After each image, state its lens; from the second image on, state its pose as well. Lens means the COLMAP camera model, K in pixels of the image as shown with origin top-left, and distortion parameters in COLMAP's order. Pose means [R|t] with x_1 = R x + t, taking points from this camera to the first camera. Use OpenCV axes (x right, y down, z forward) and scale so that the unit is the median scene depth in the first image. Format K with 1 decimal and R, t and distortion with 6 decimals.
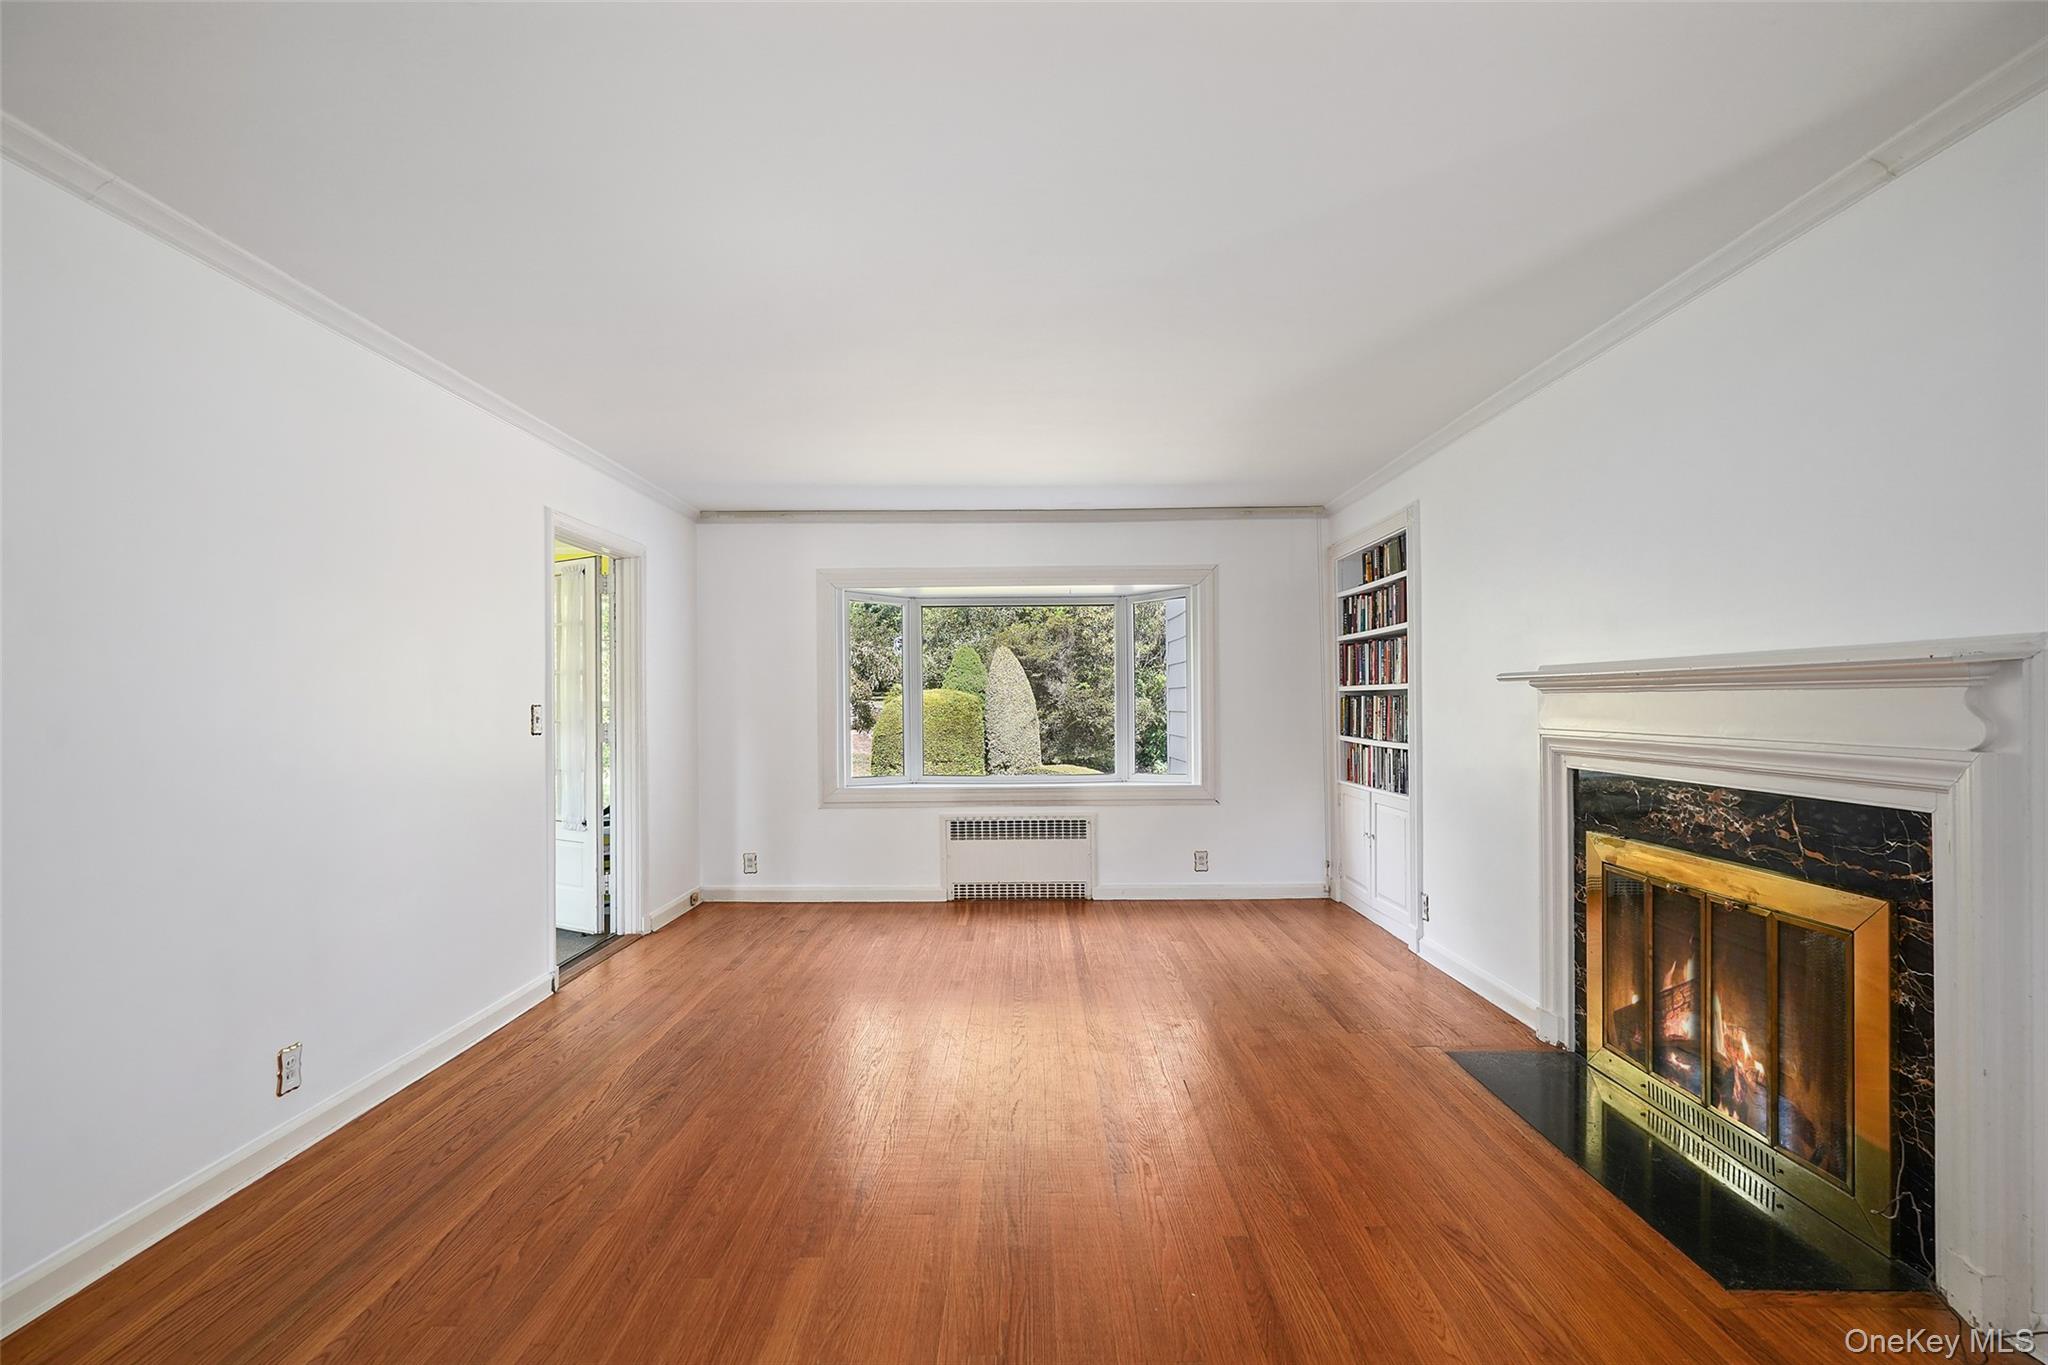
lens RADIAL K [[946.9, 0, 1017.3], [0, 946.9, 685.9], [0, 0, 1]] dist [-0.023910, 0.016315]
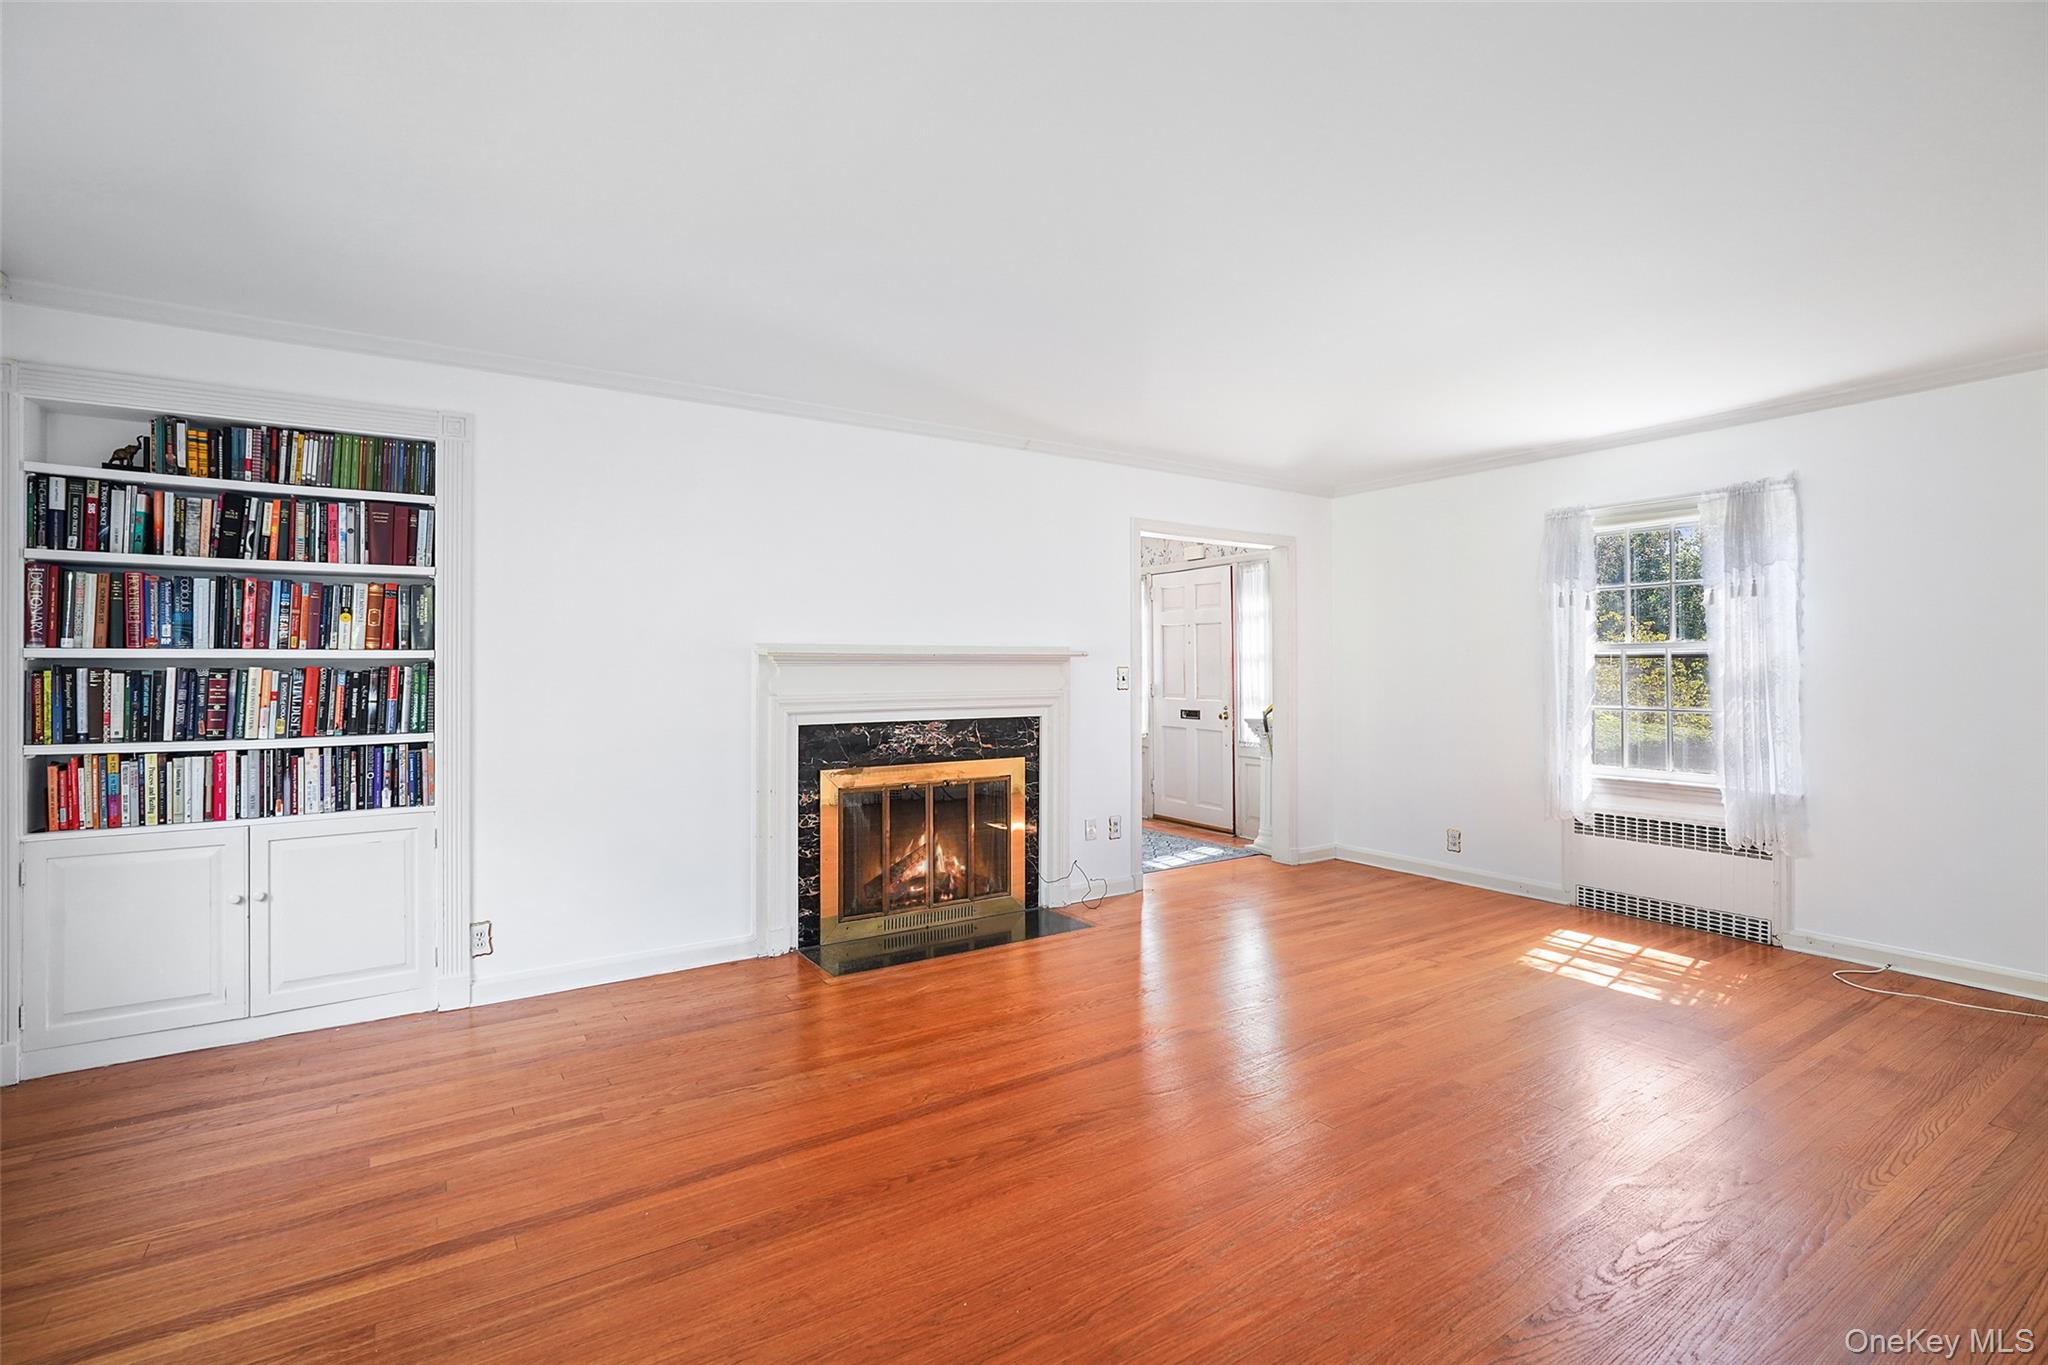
lens RADIAL K [[946.9, 0, 1017.3], [0, 946.9, 685.9], [0, 0, 1]] dist [-0.023910, 0.016315]
pose [[-0.553940, -0.005937, 0.832535, -0.756312], [-0.003276, 0.999982, 0.004951, 0.033993], [-0.832550, 0.000015, -0.553950, 1.764042]]
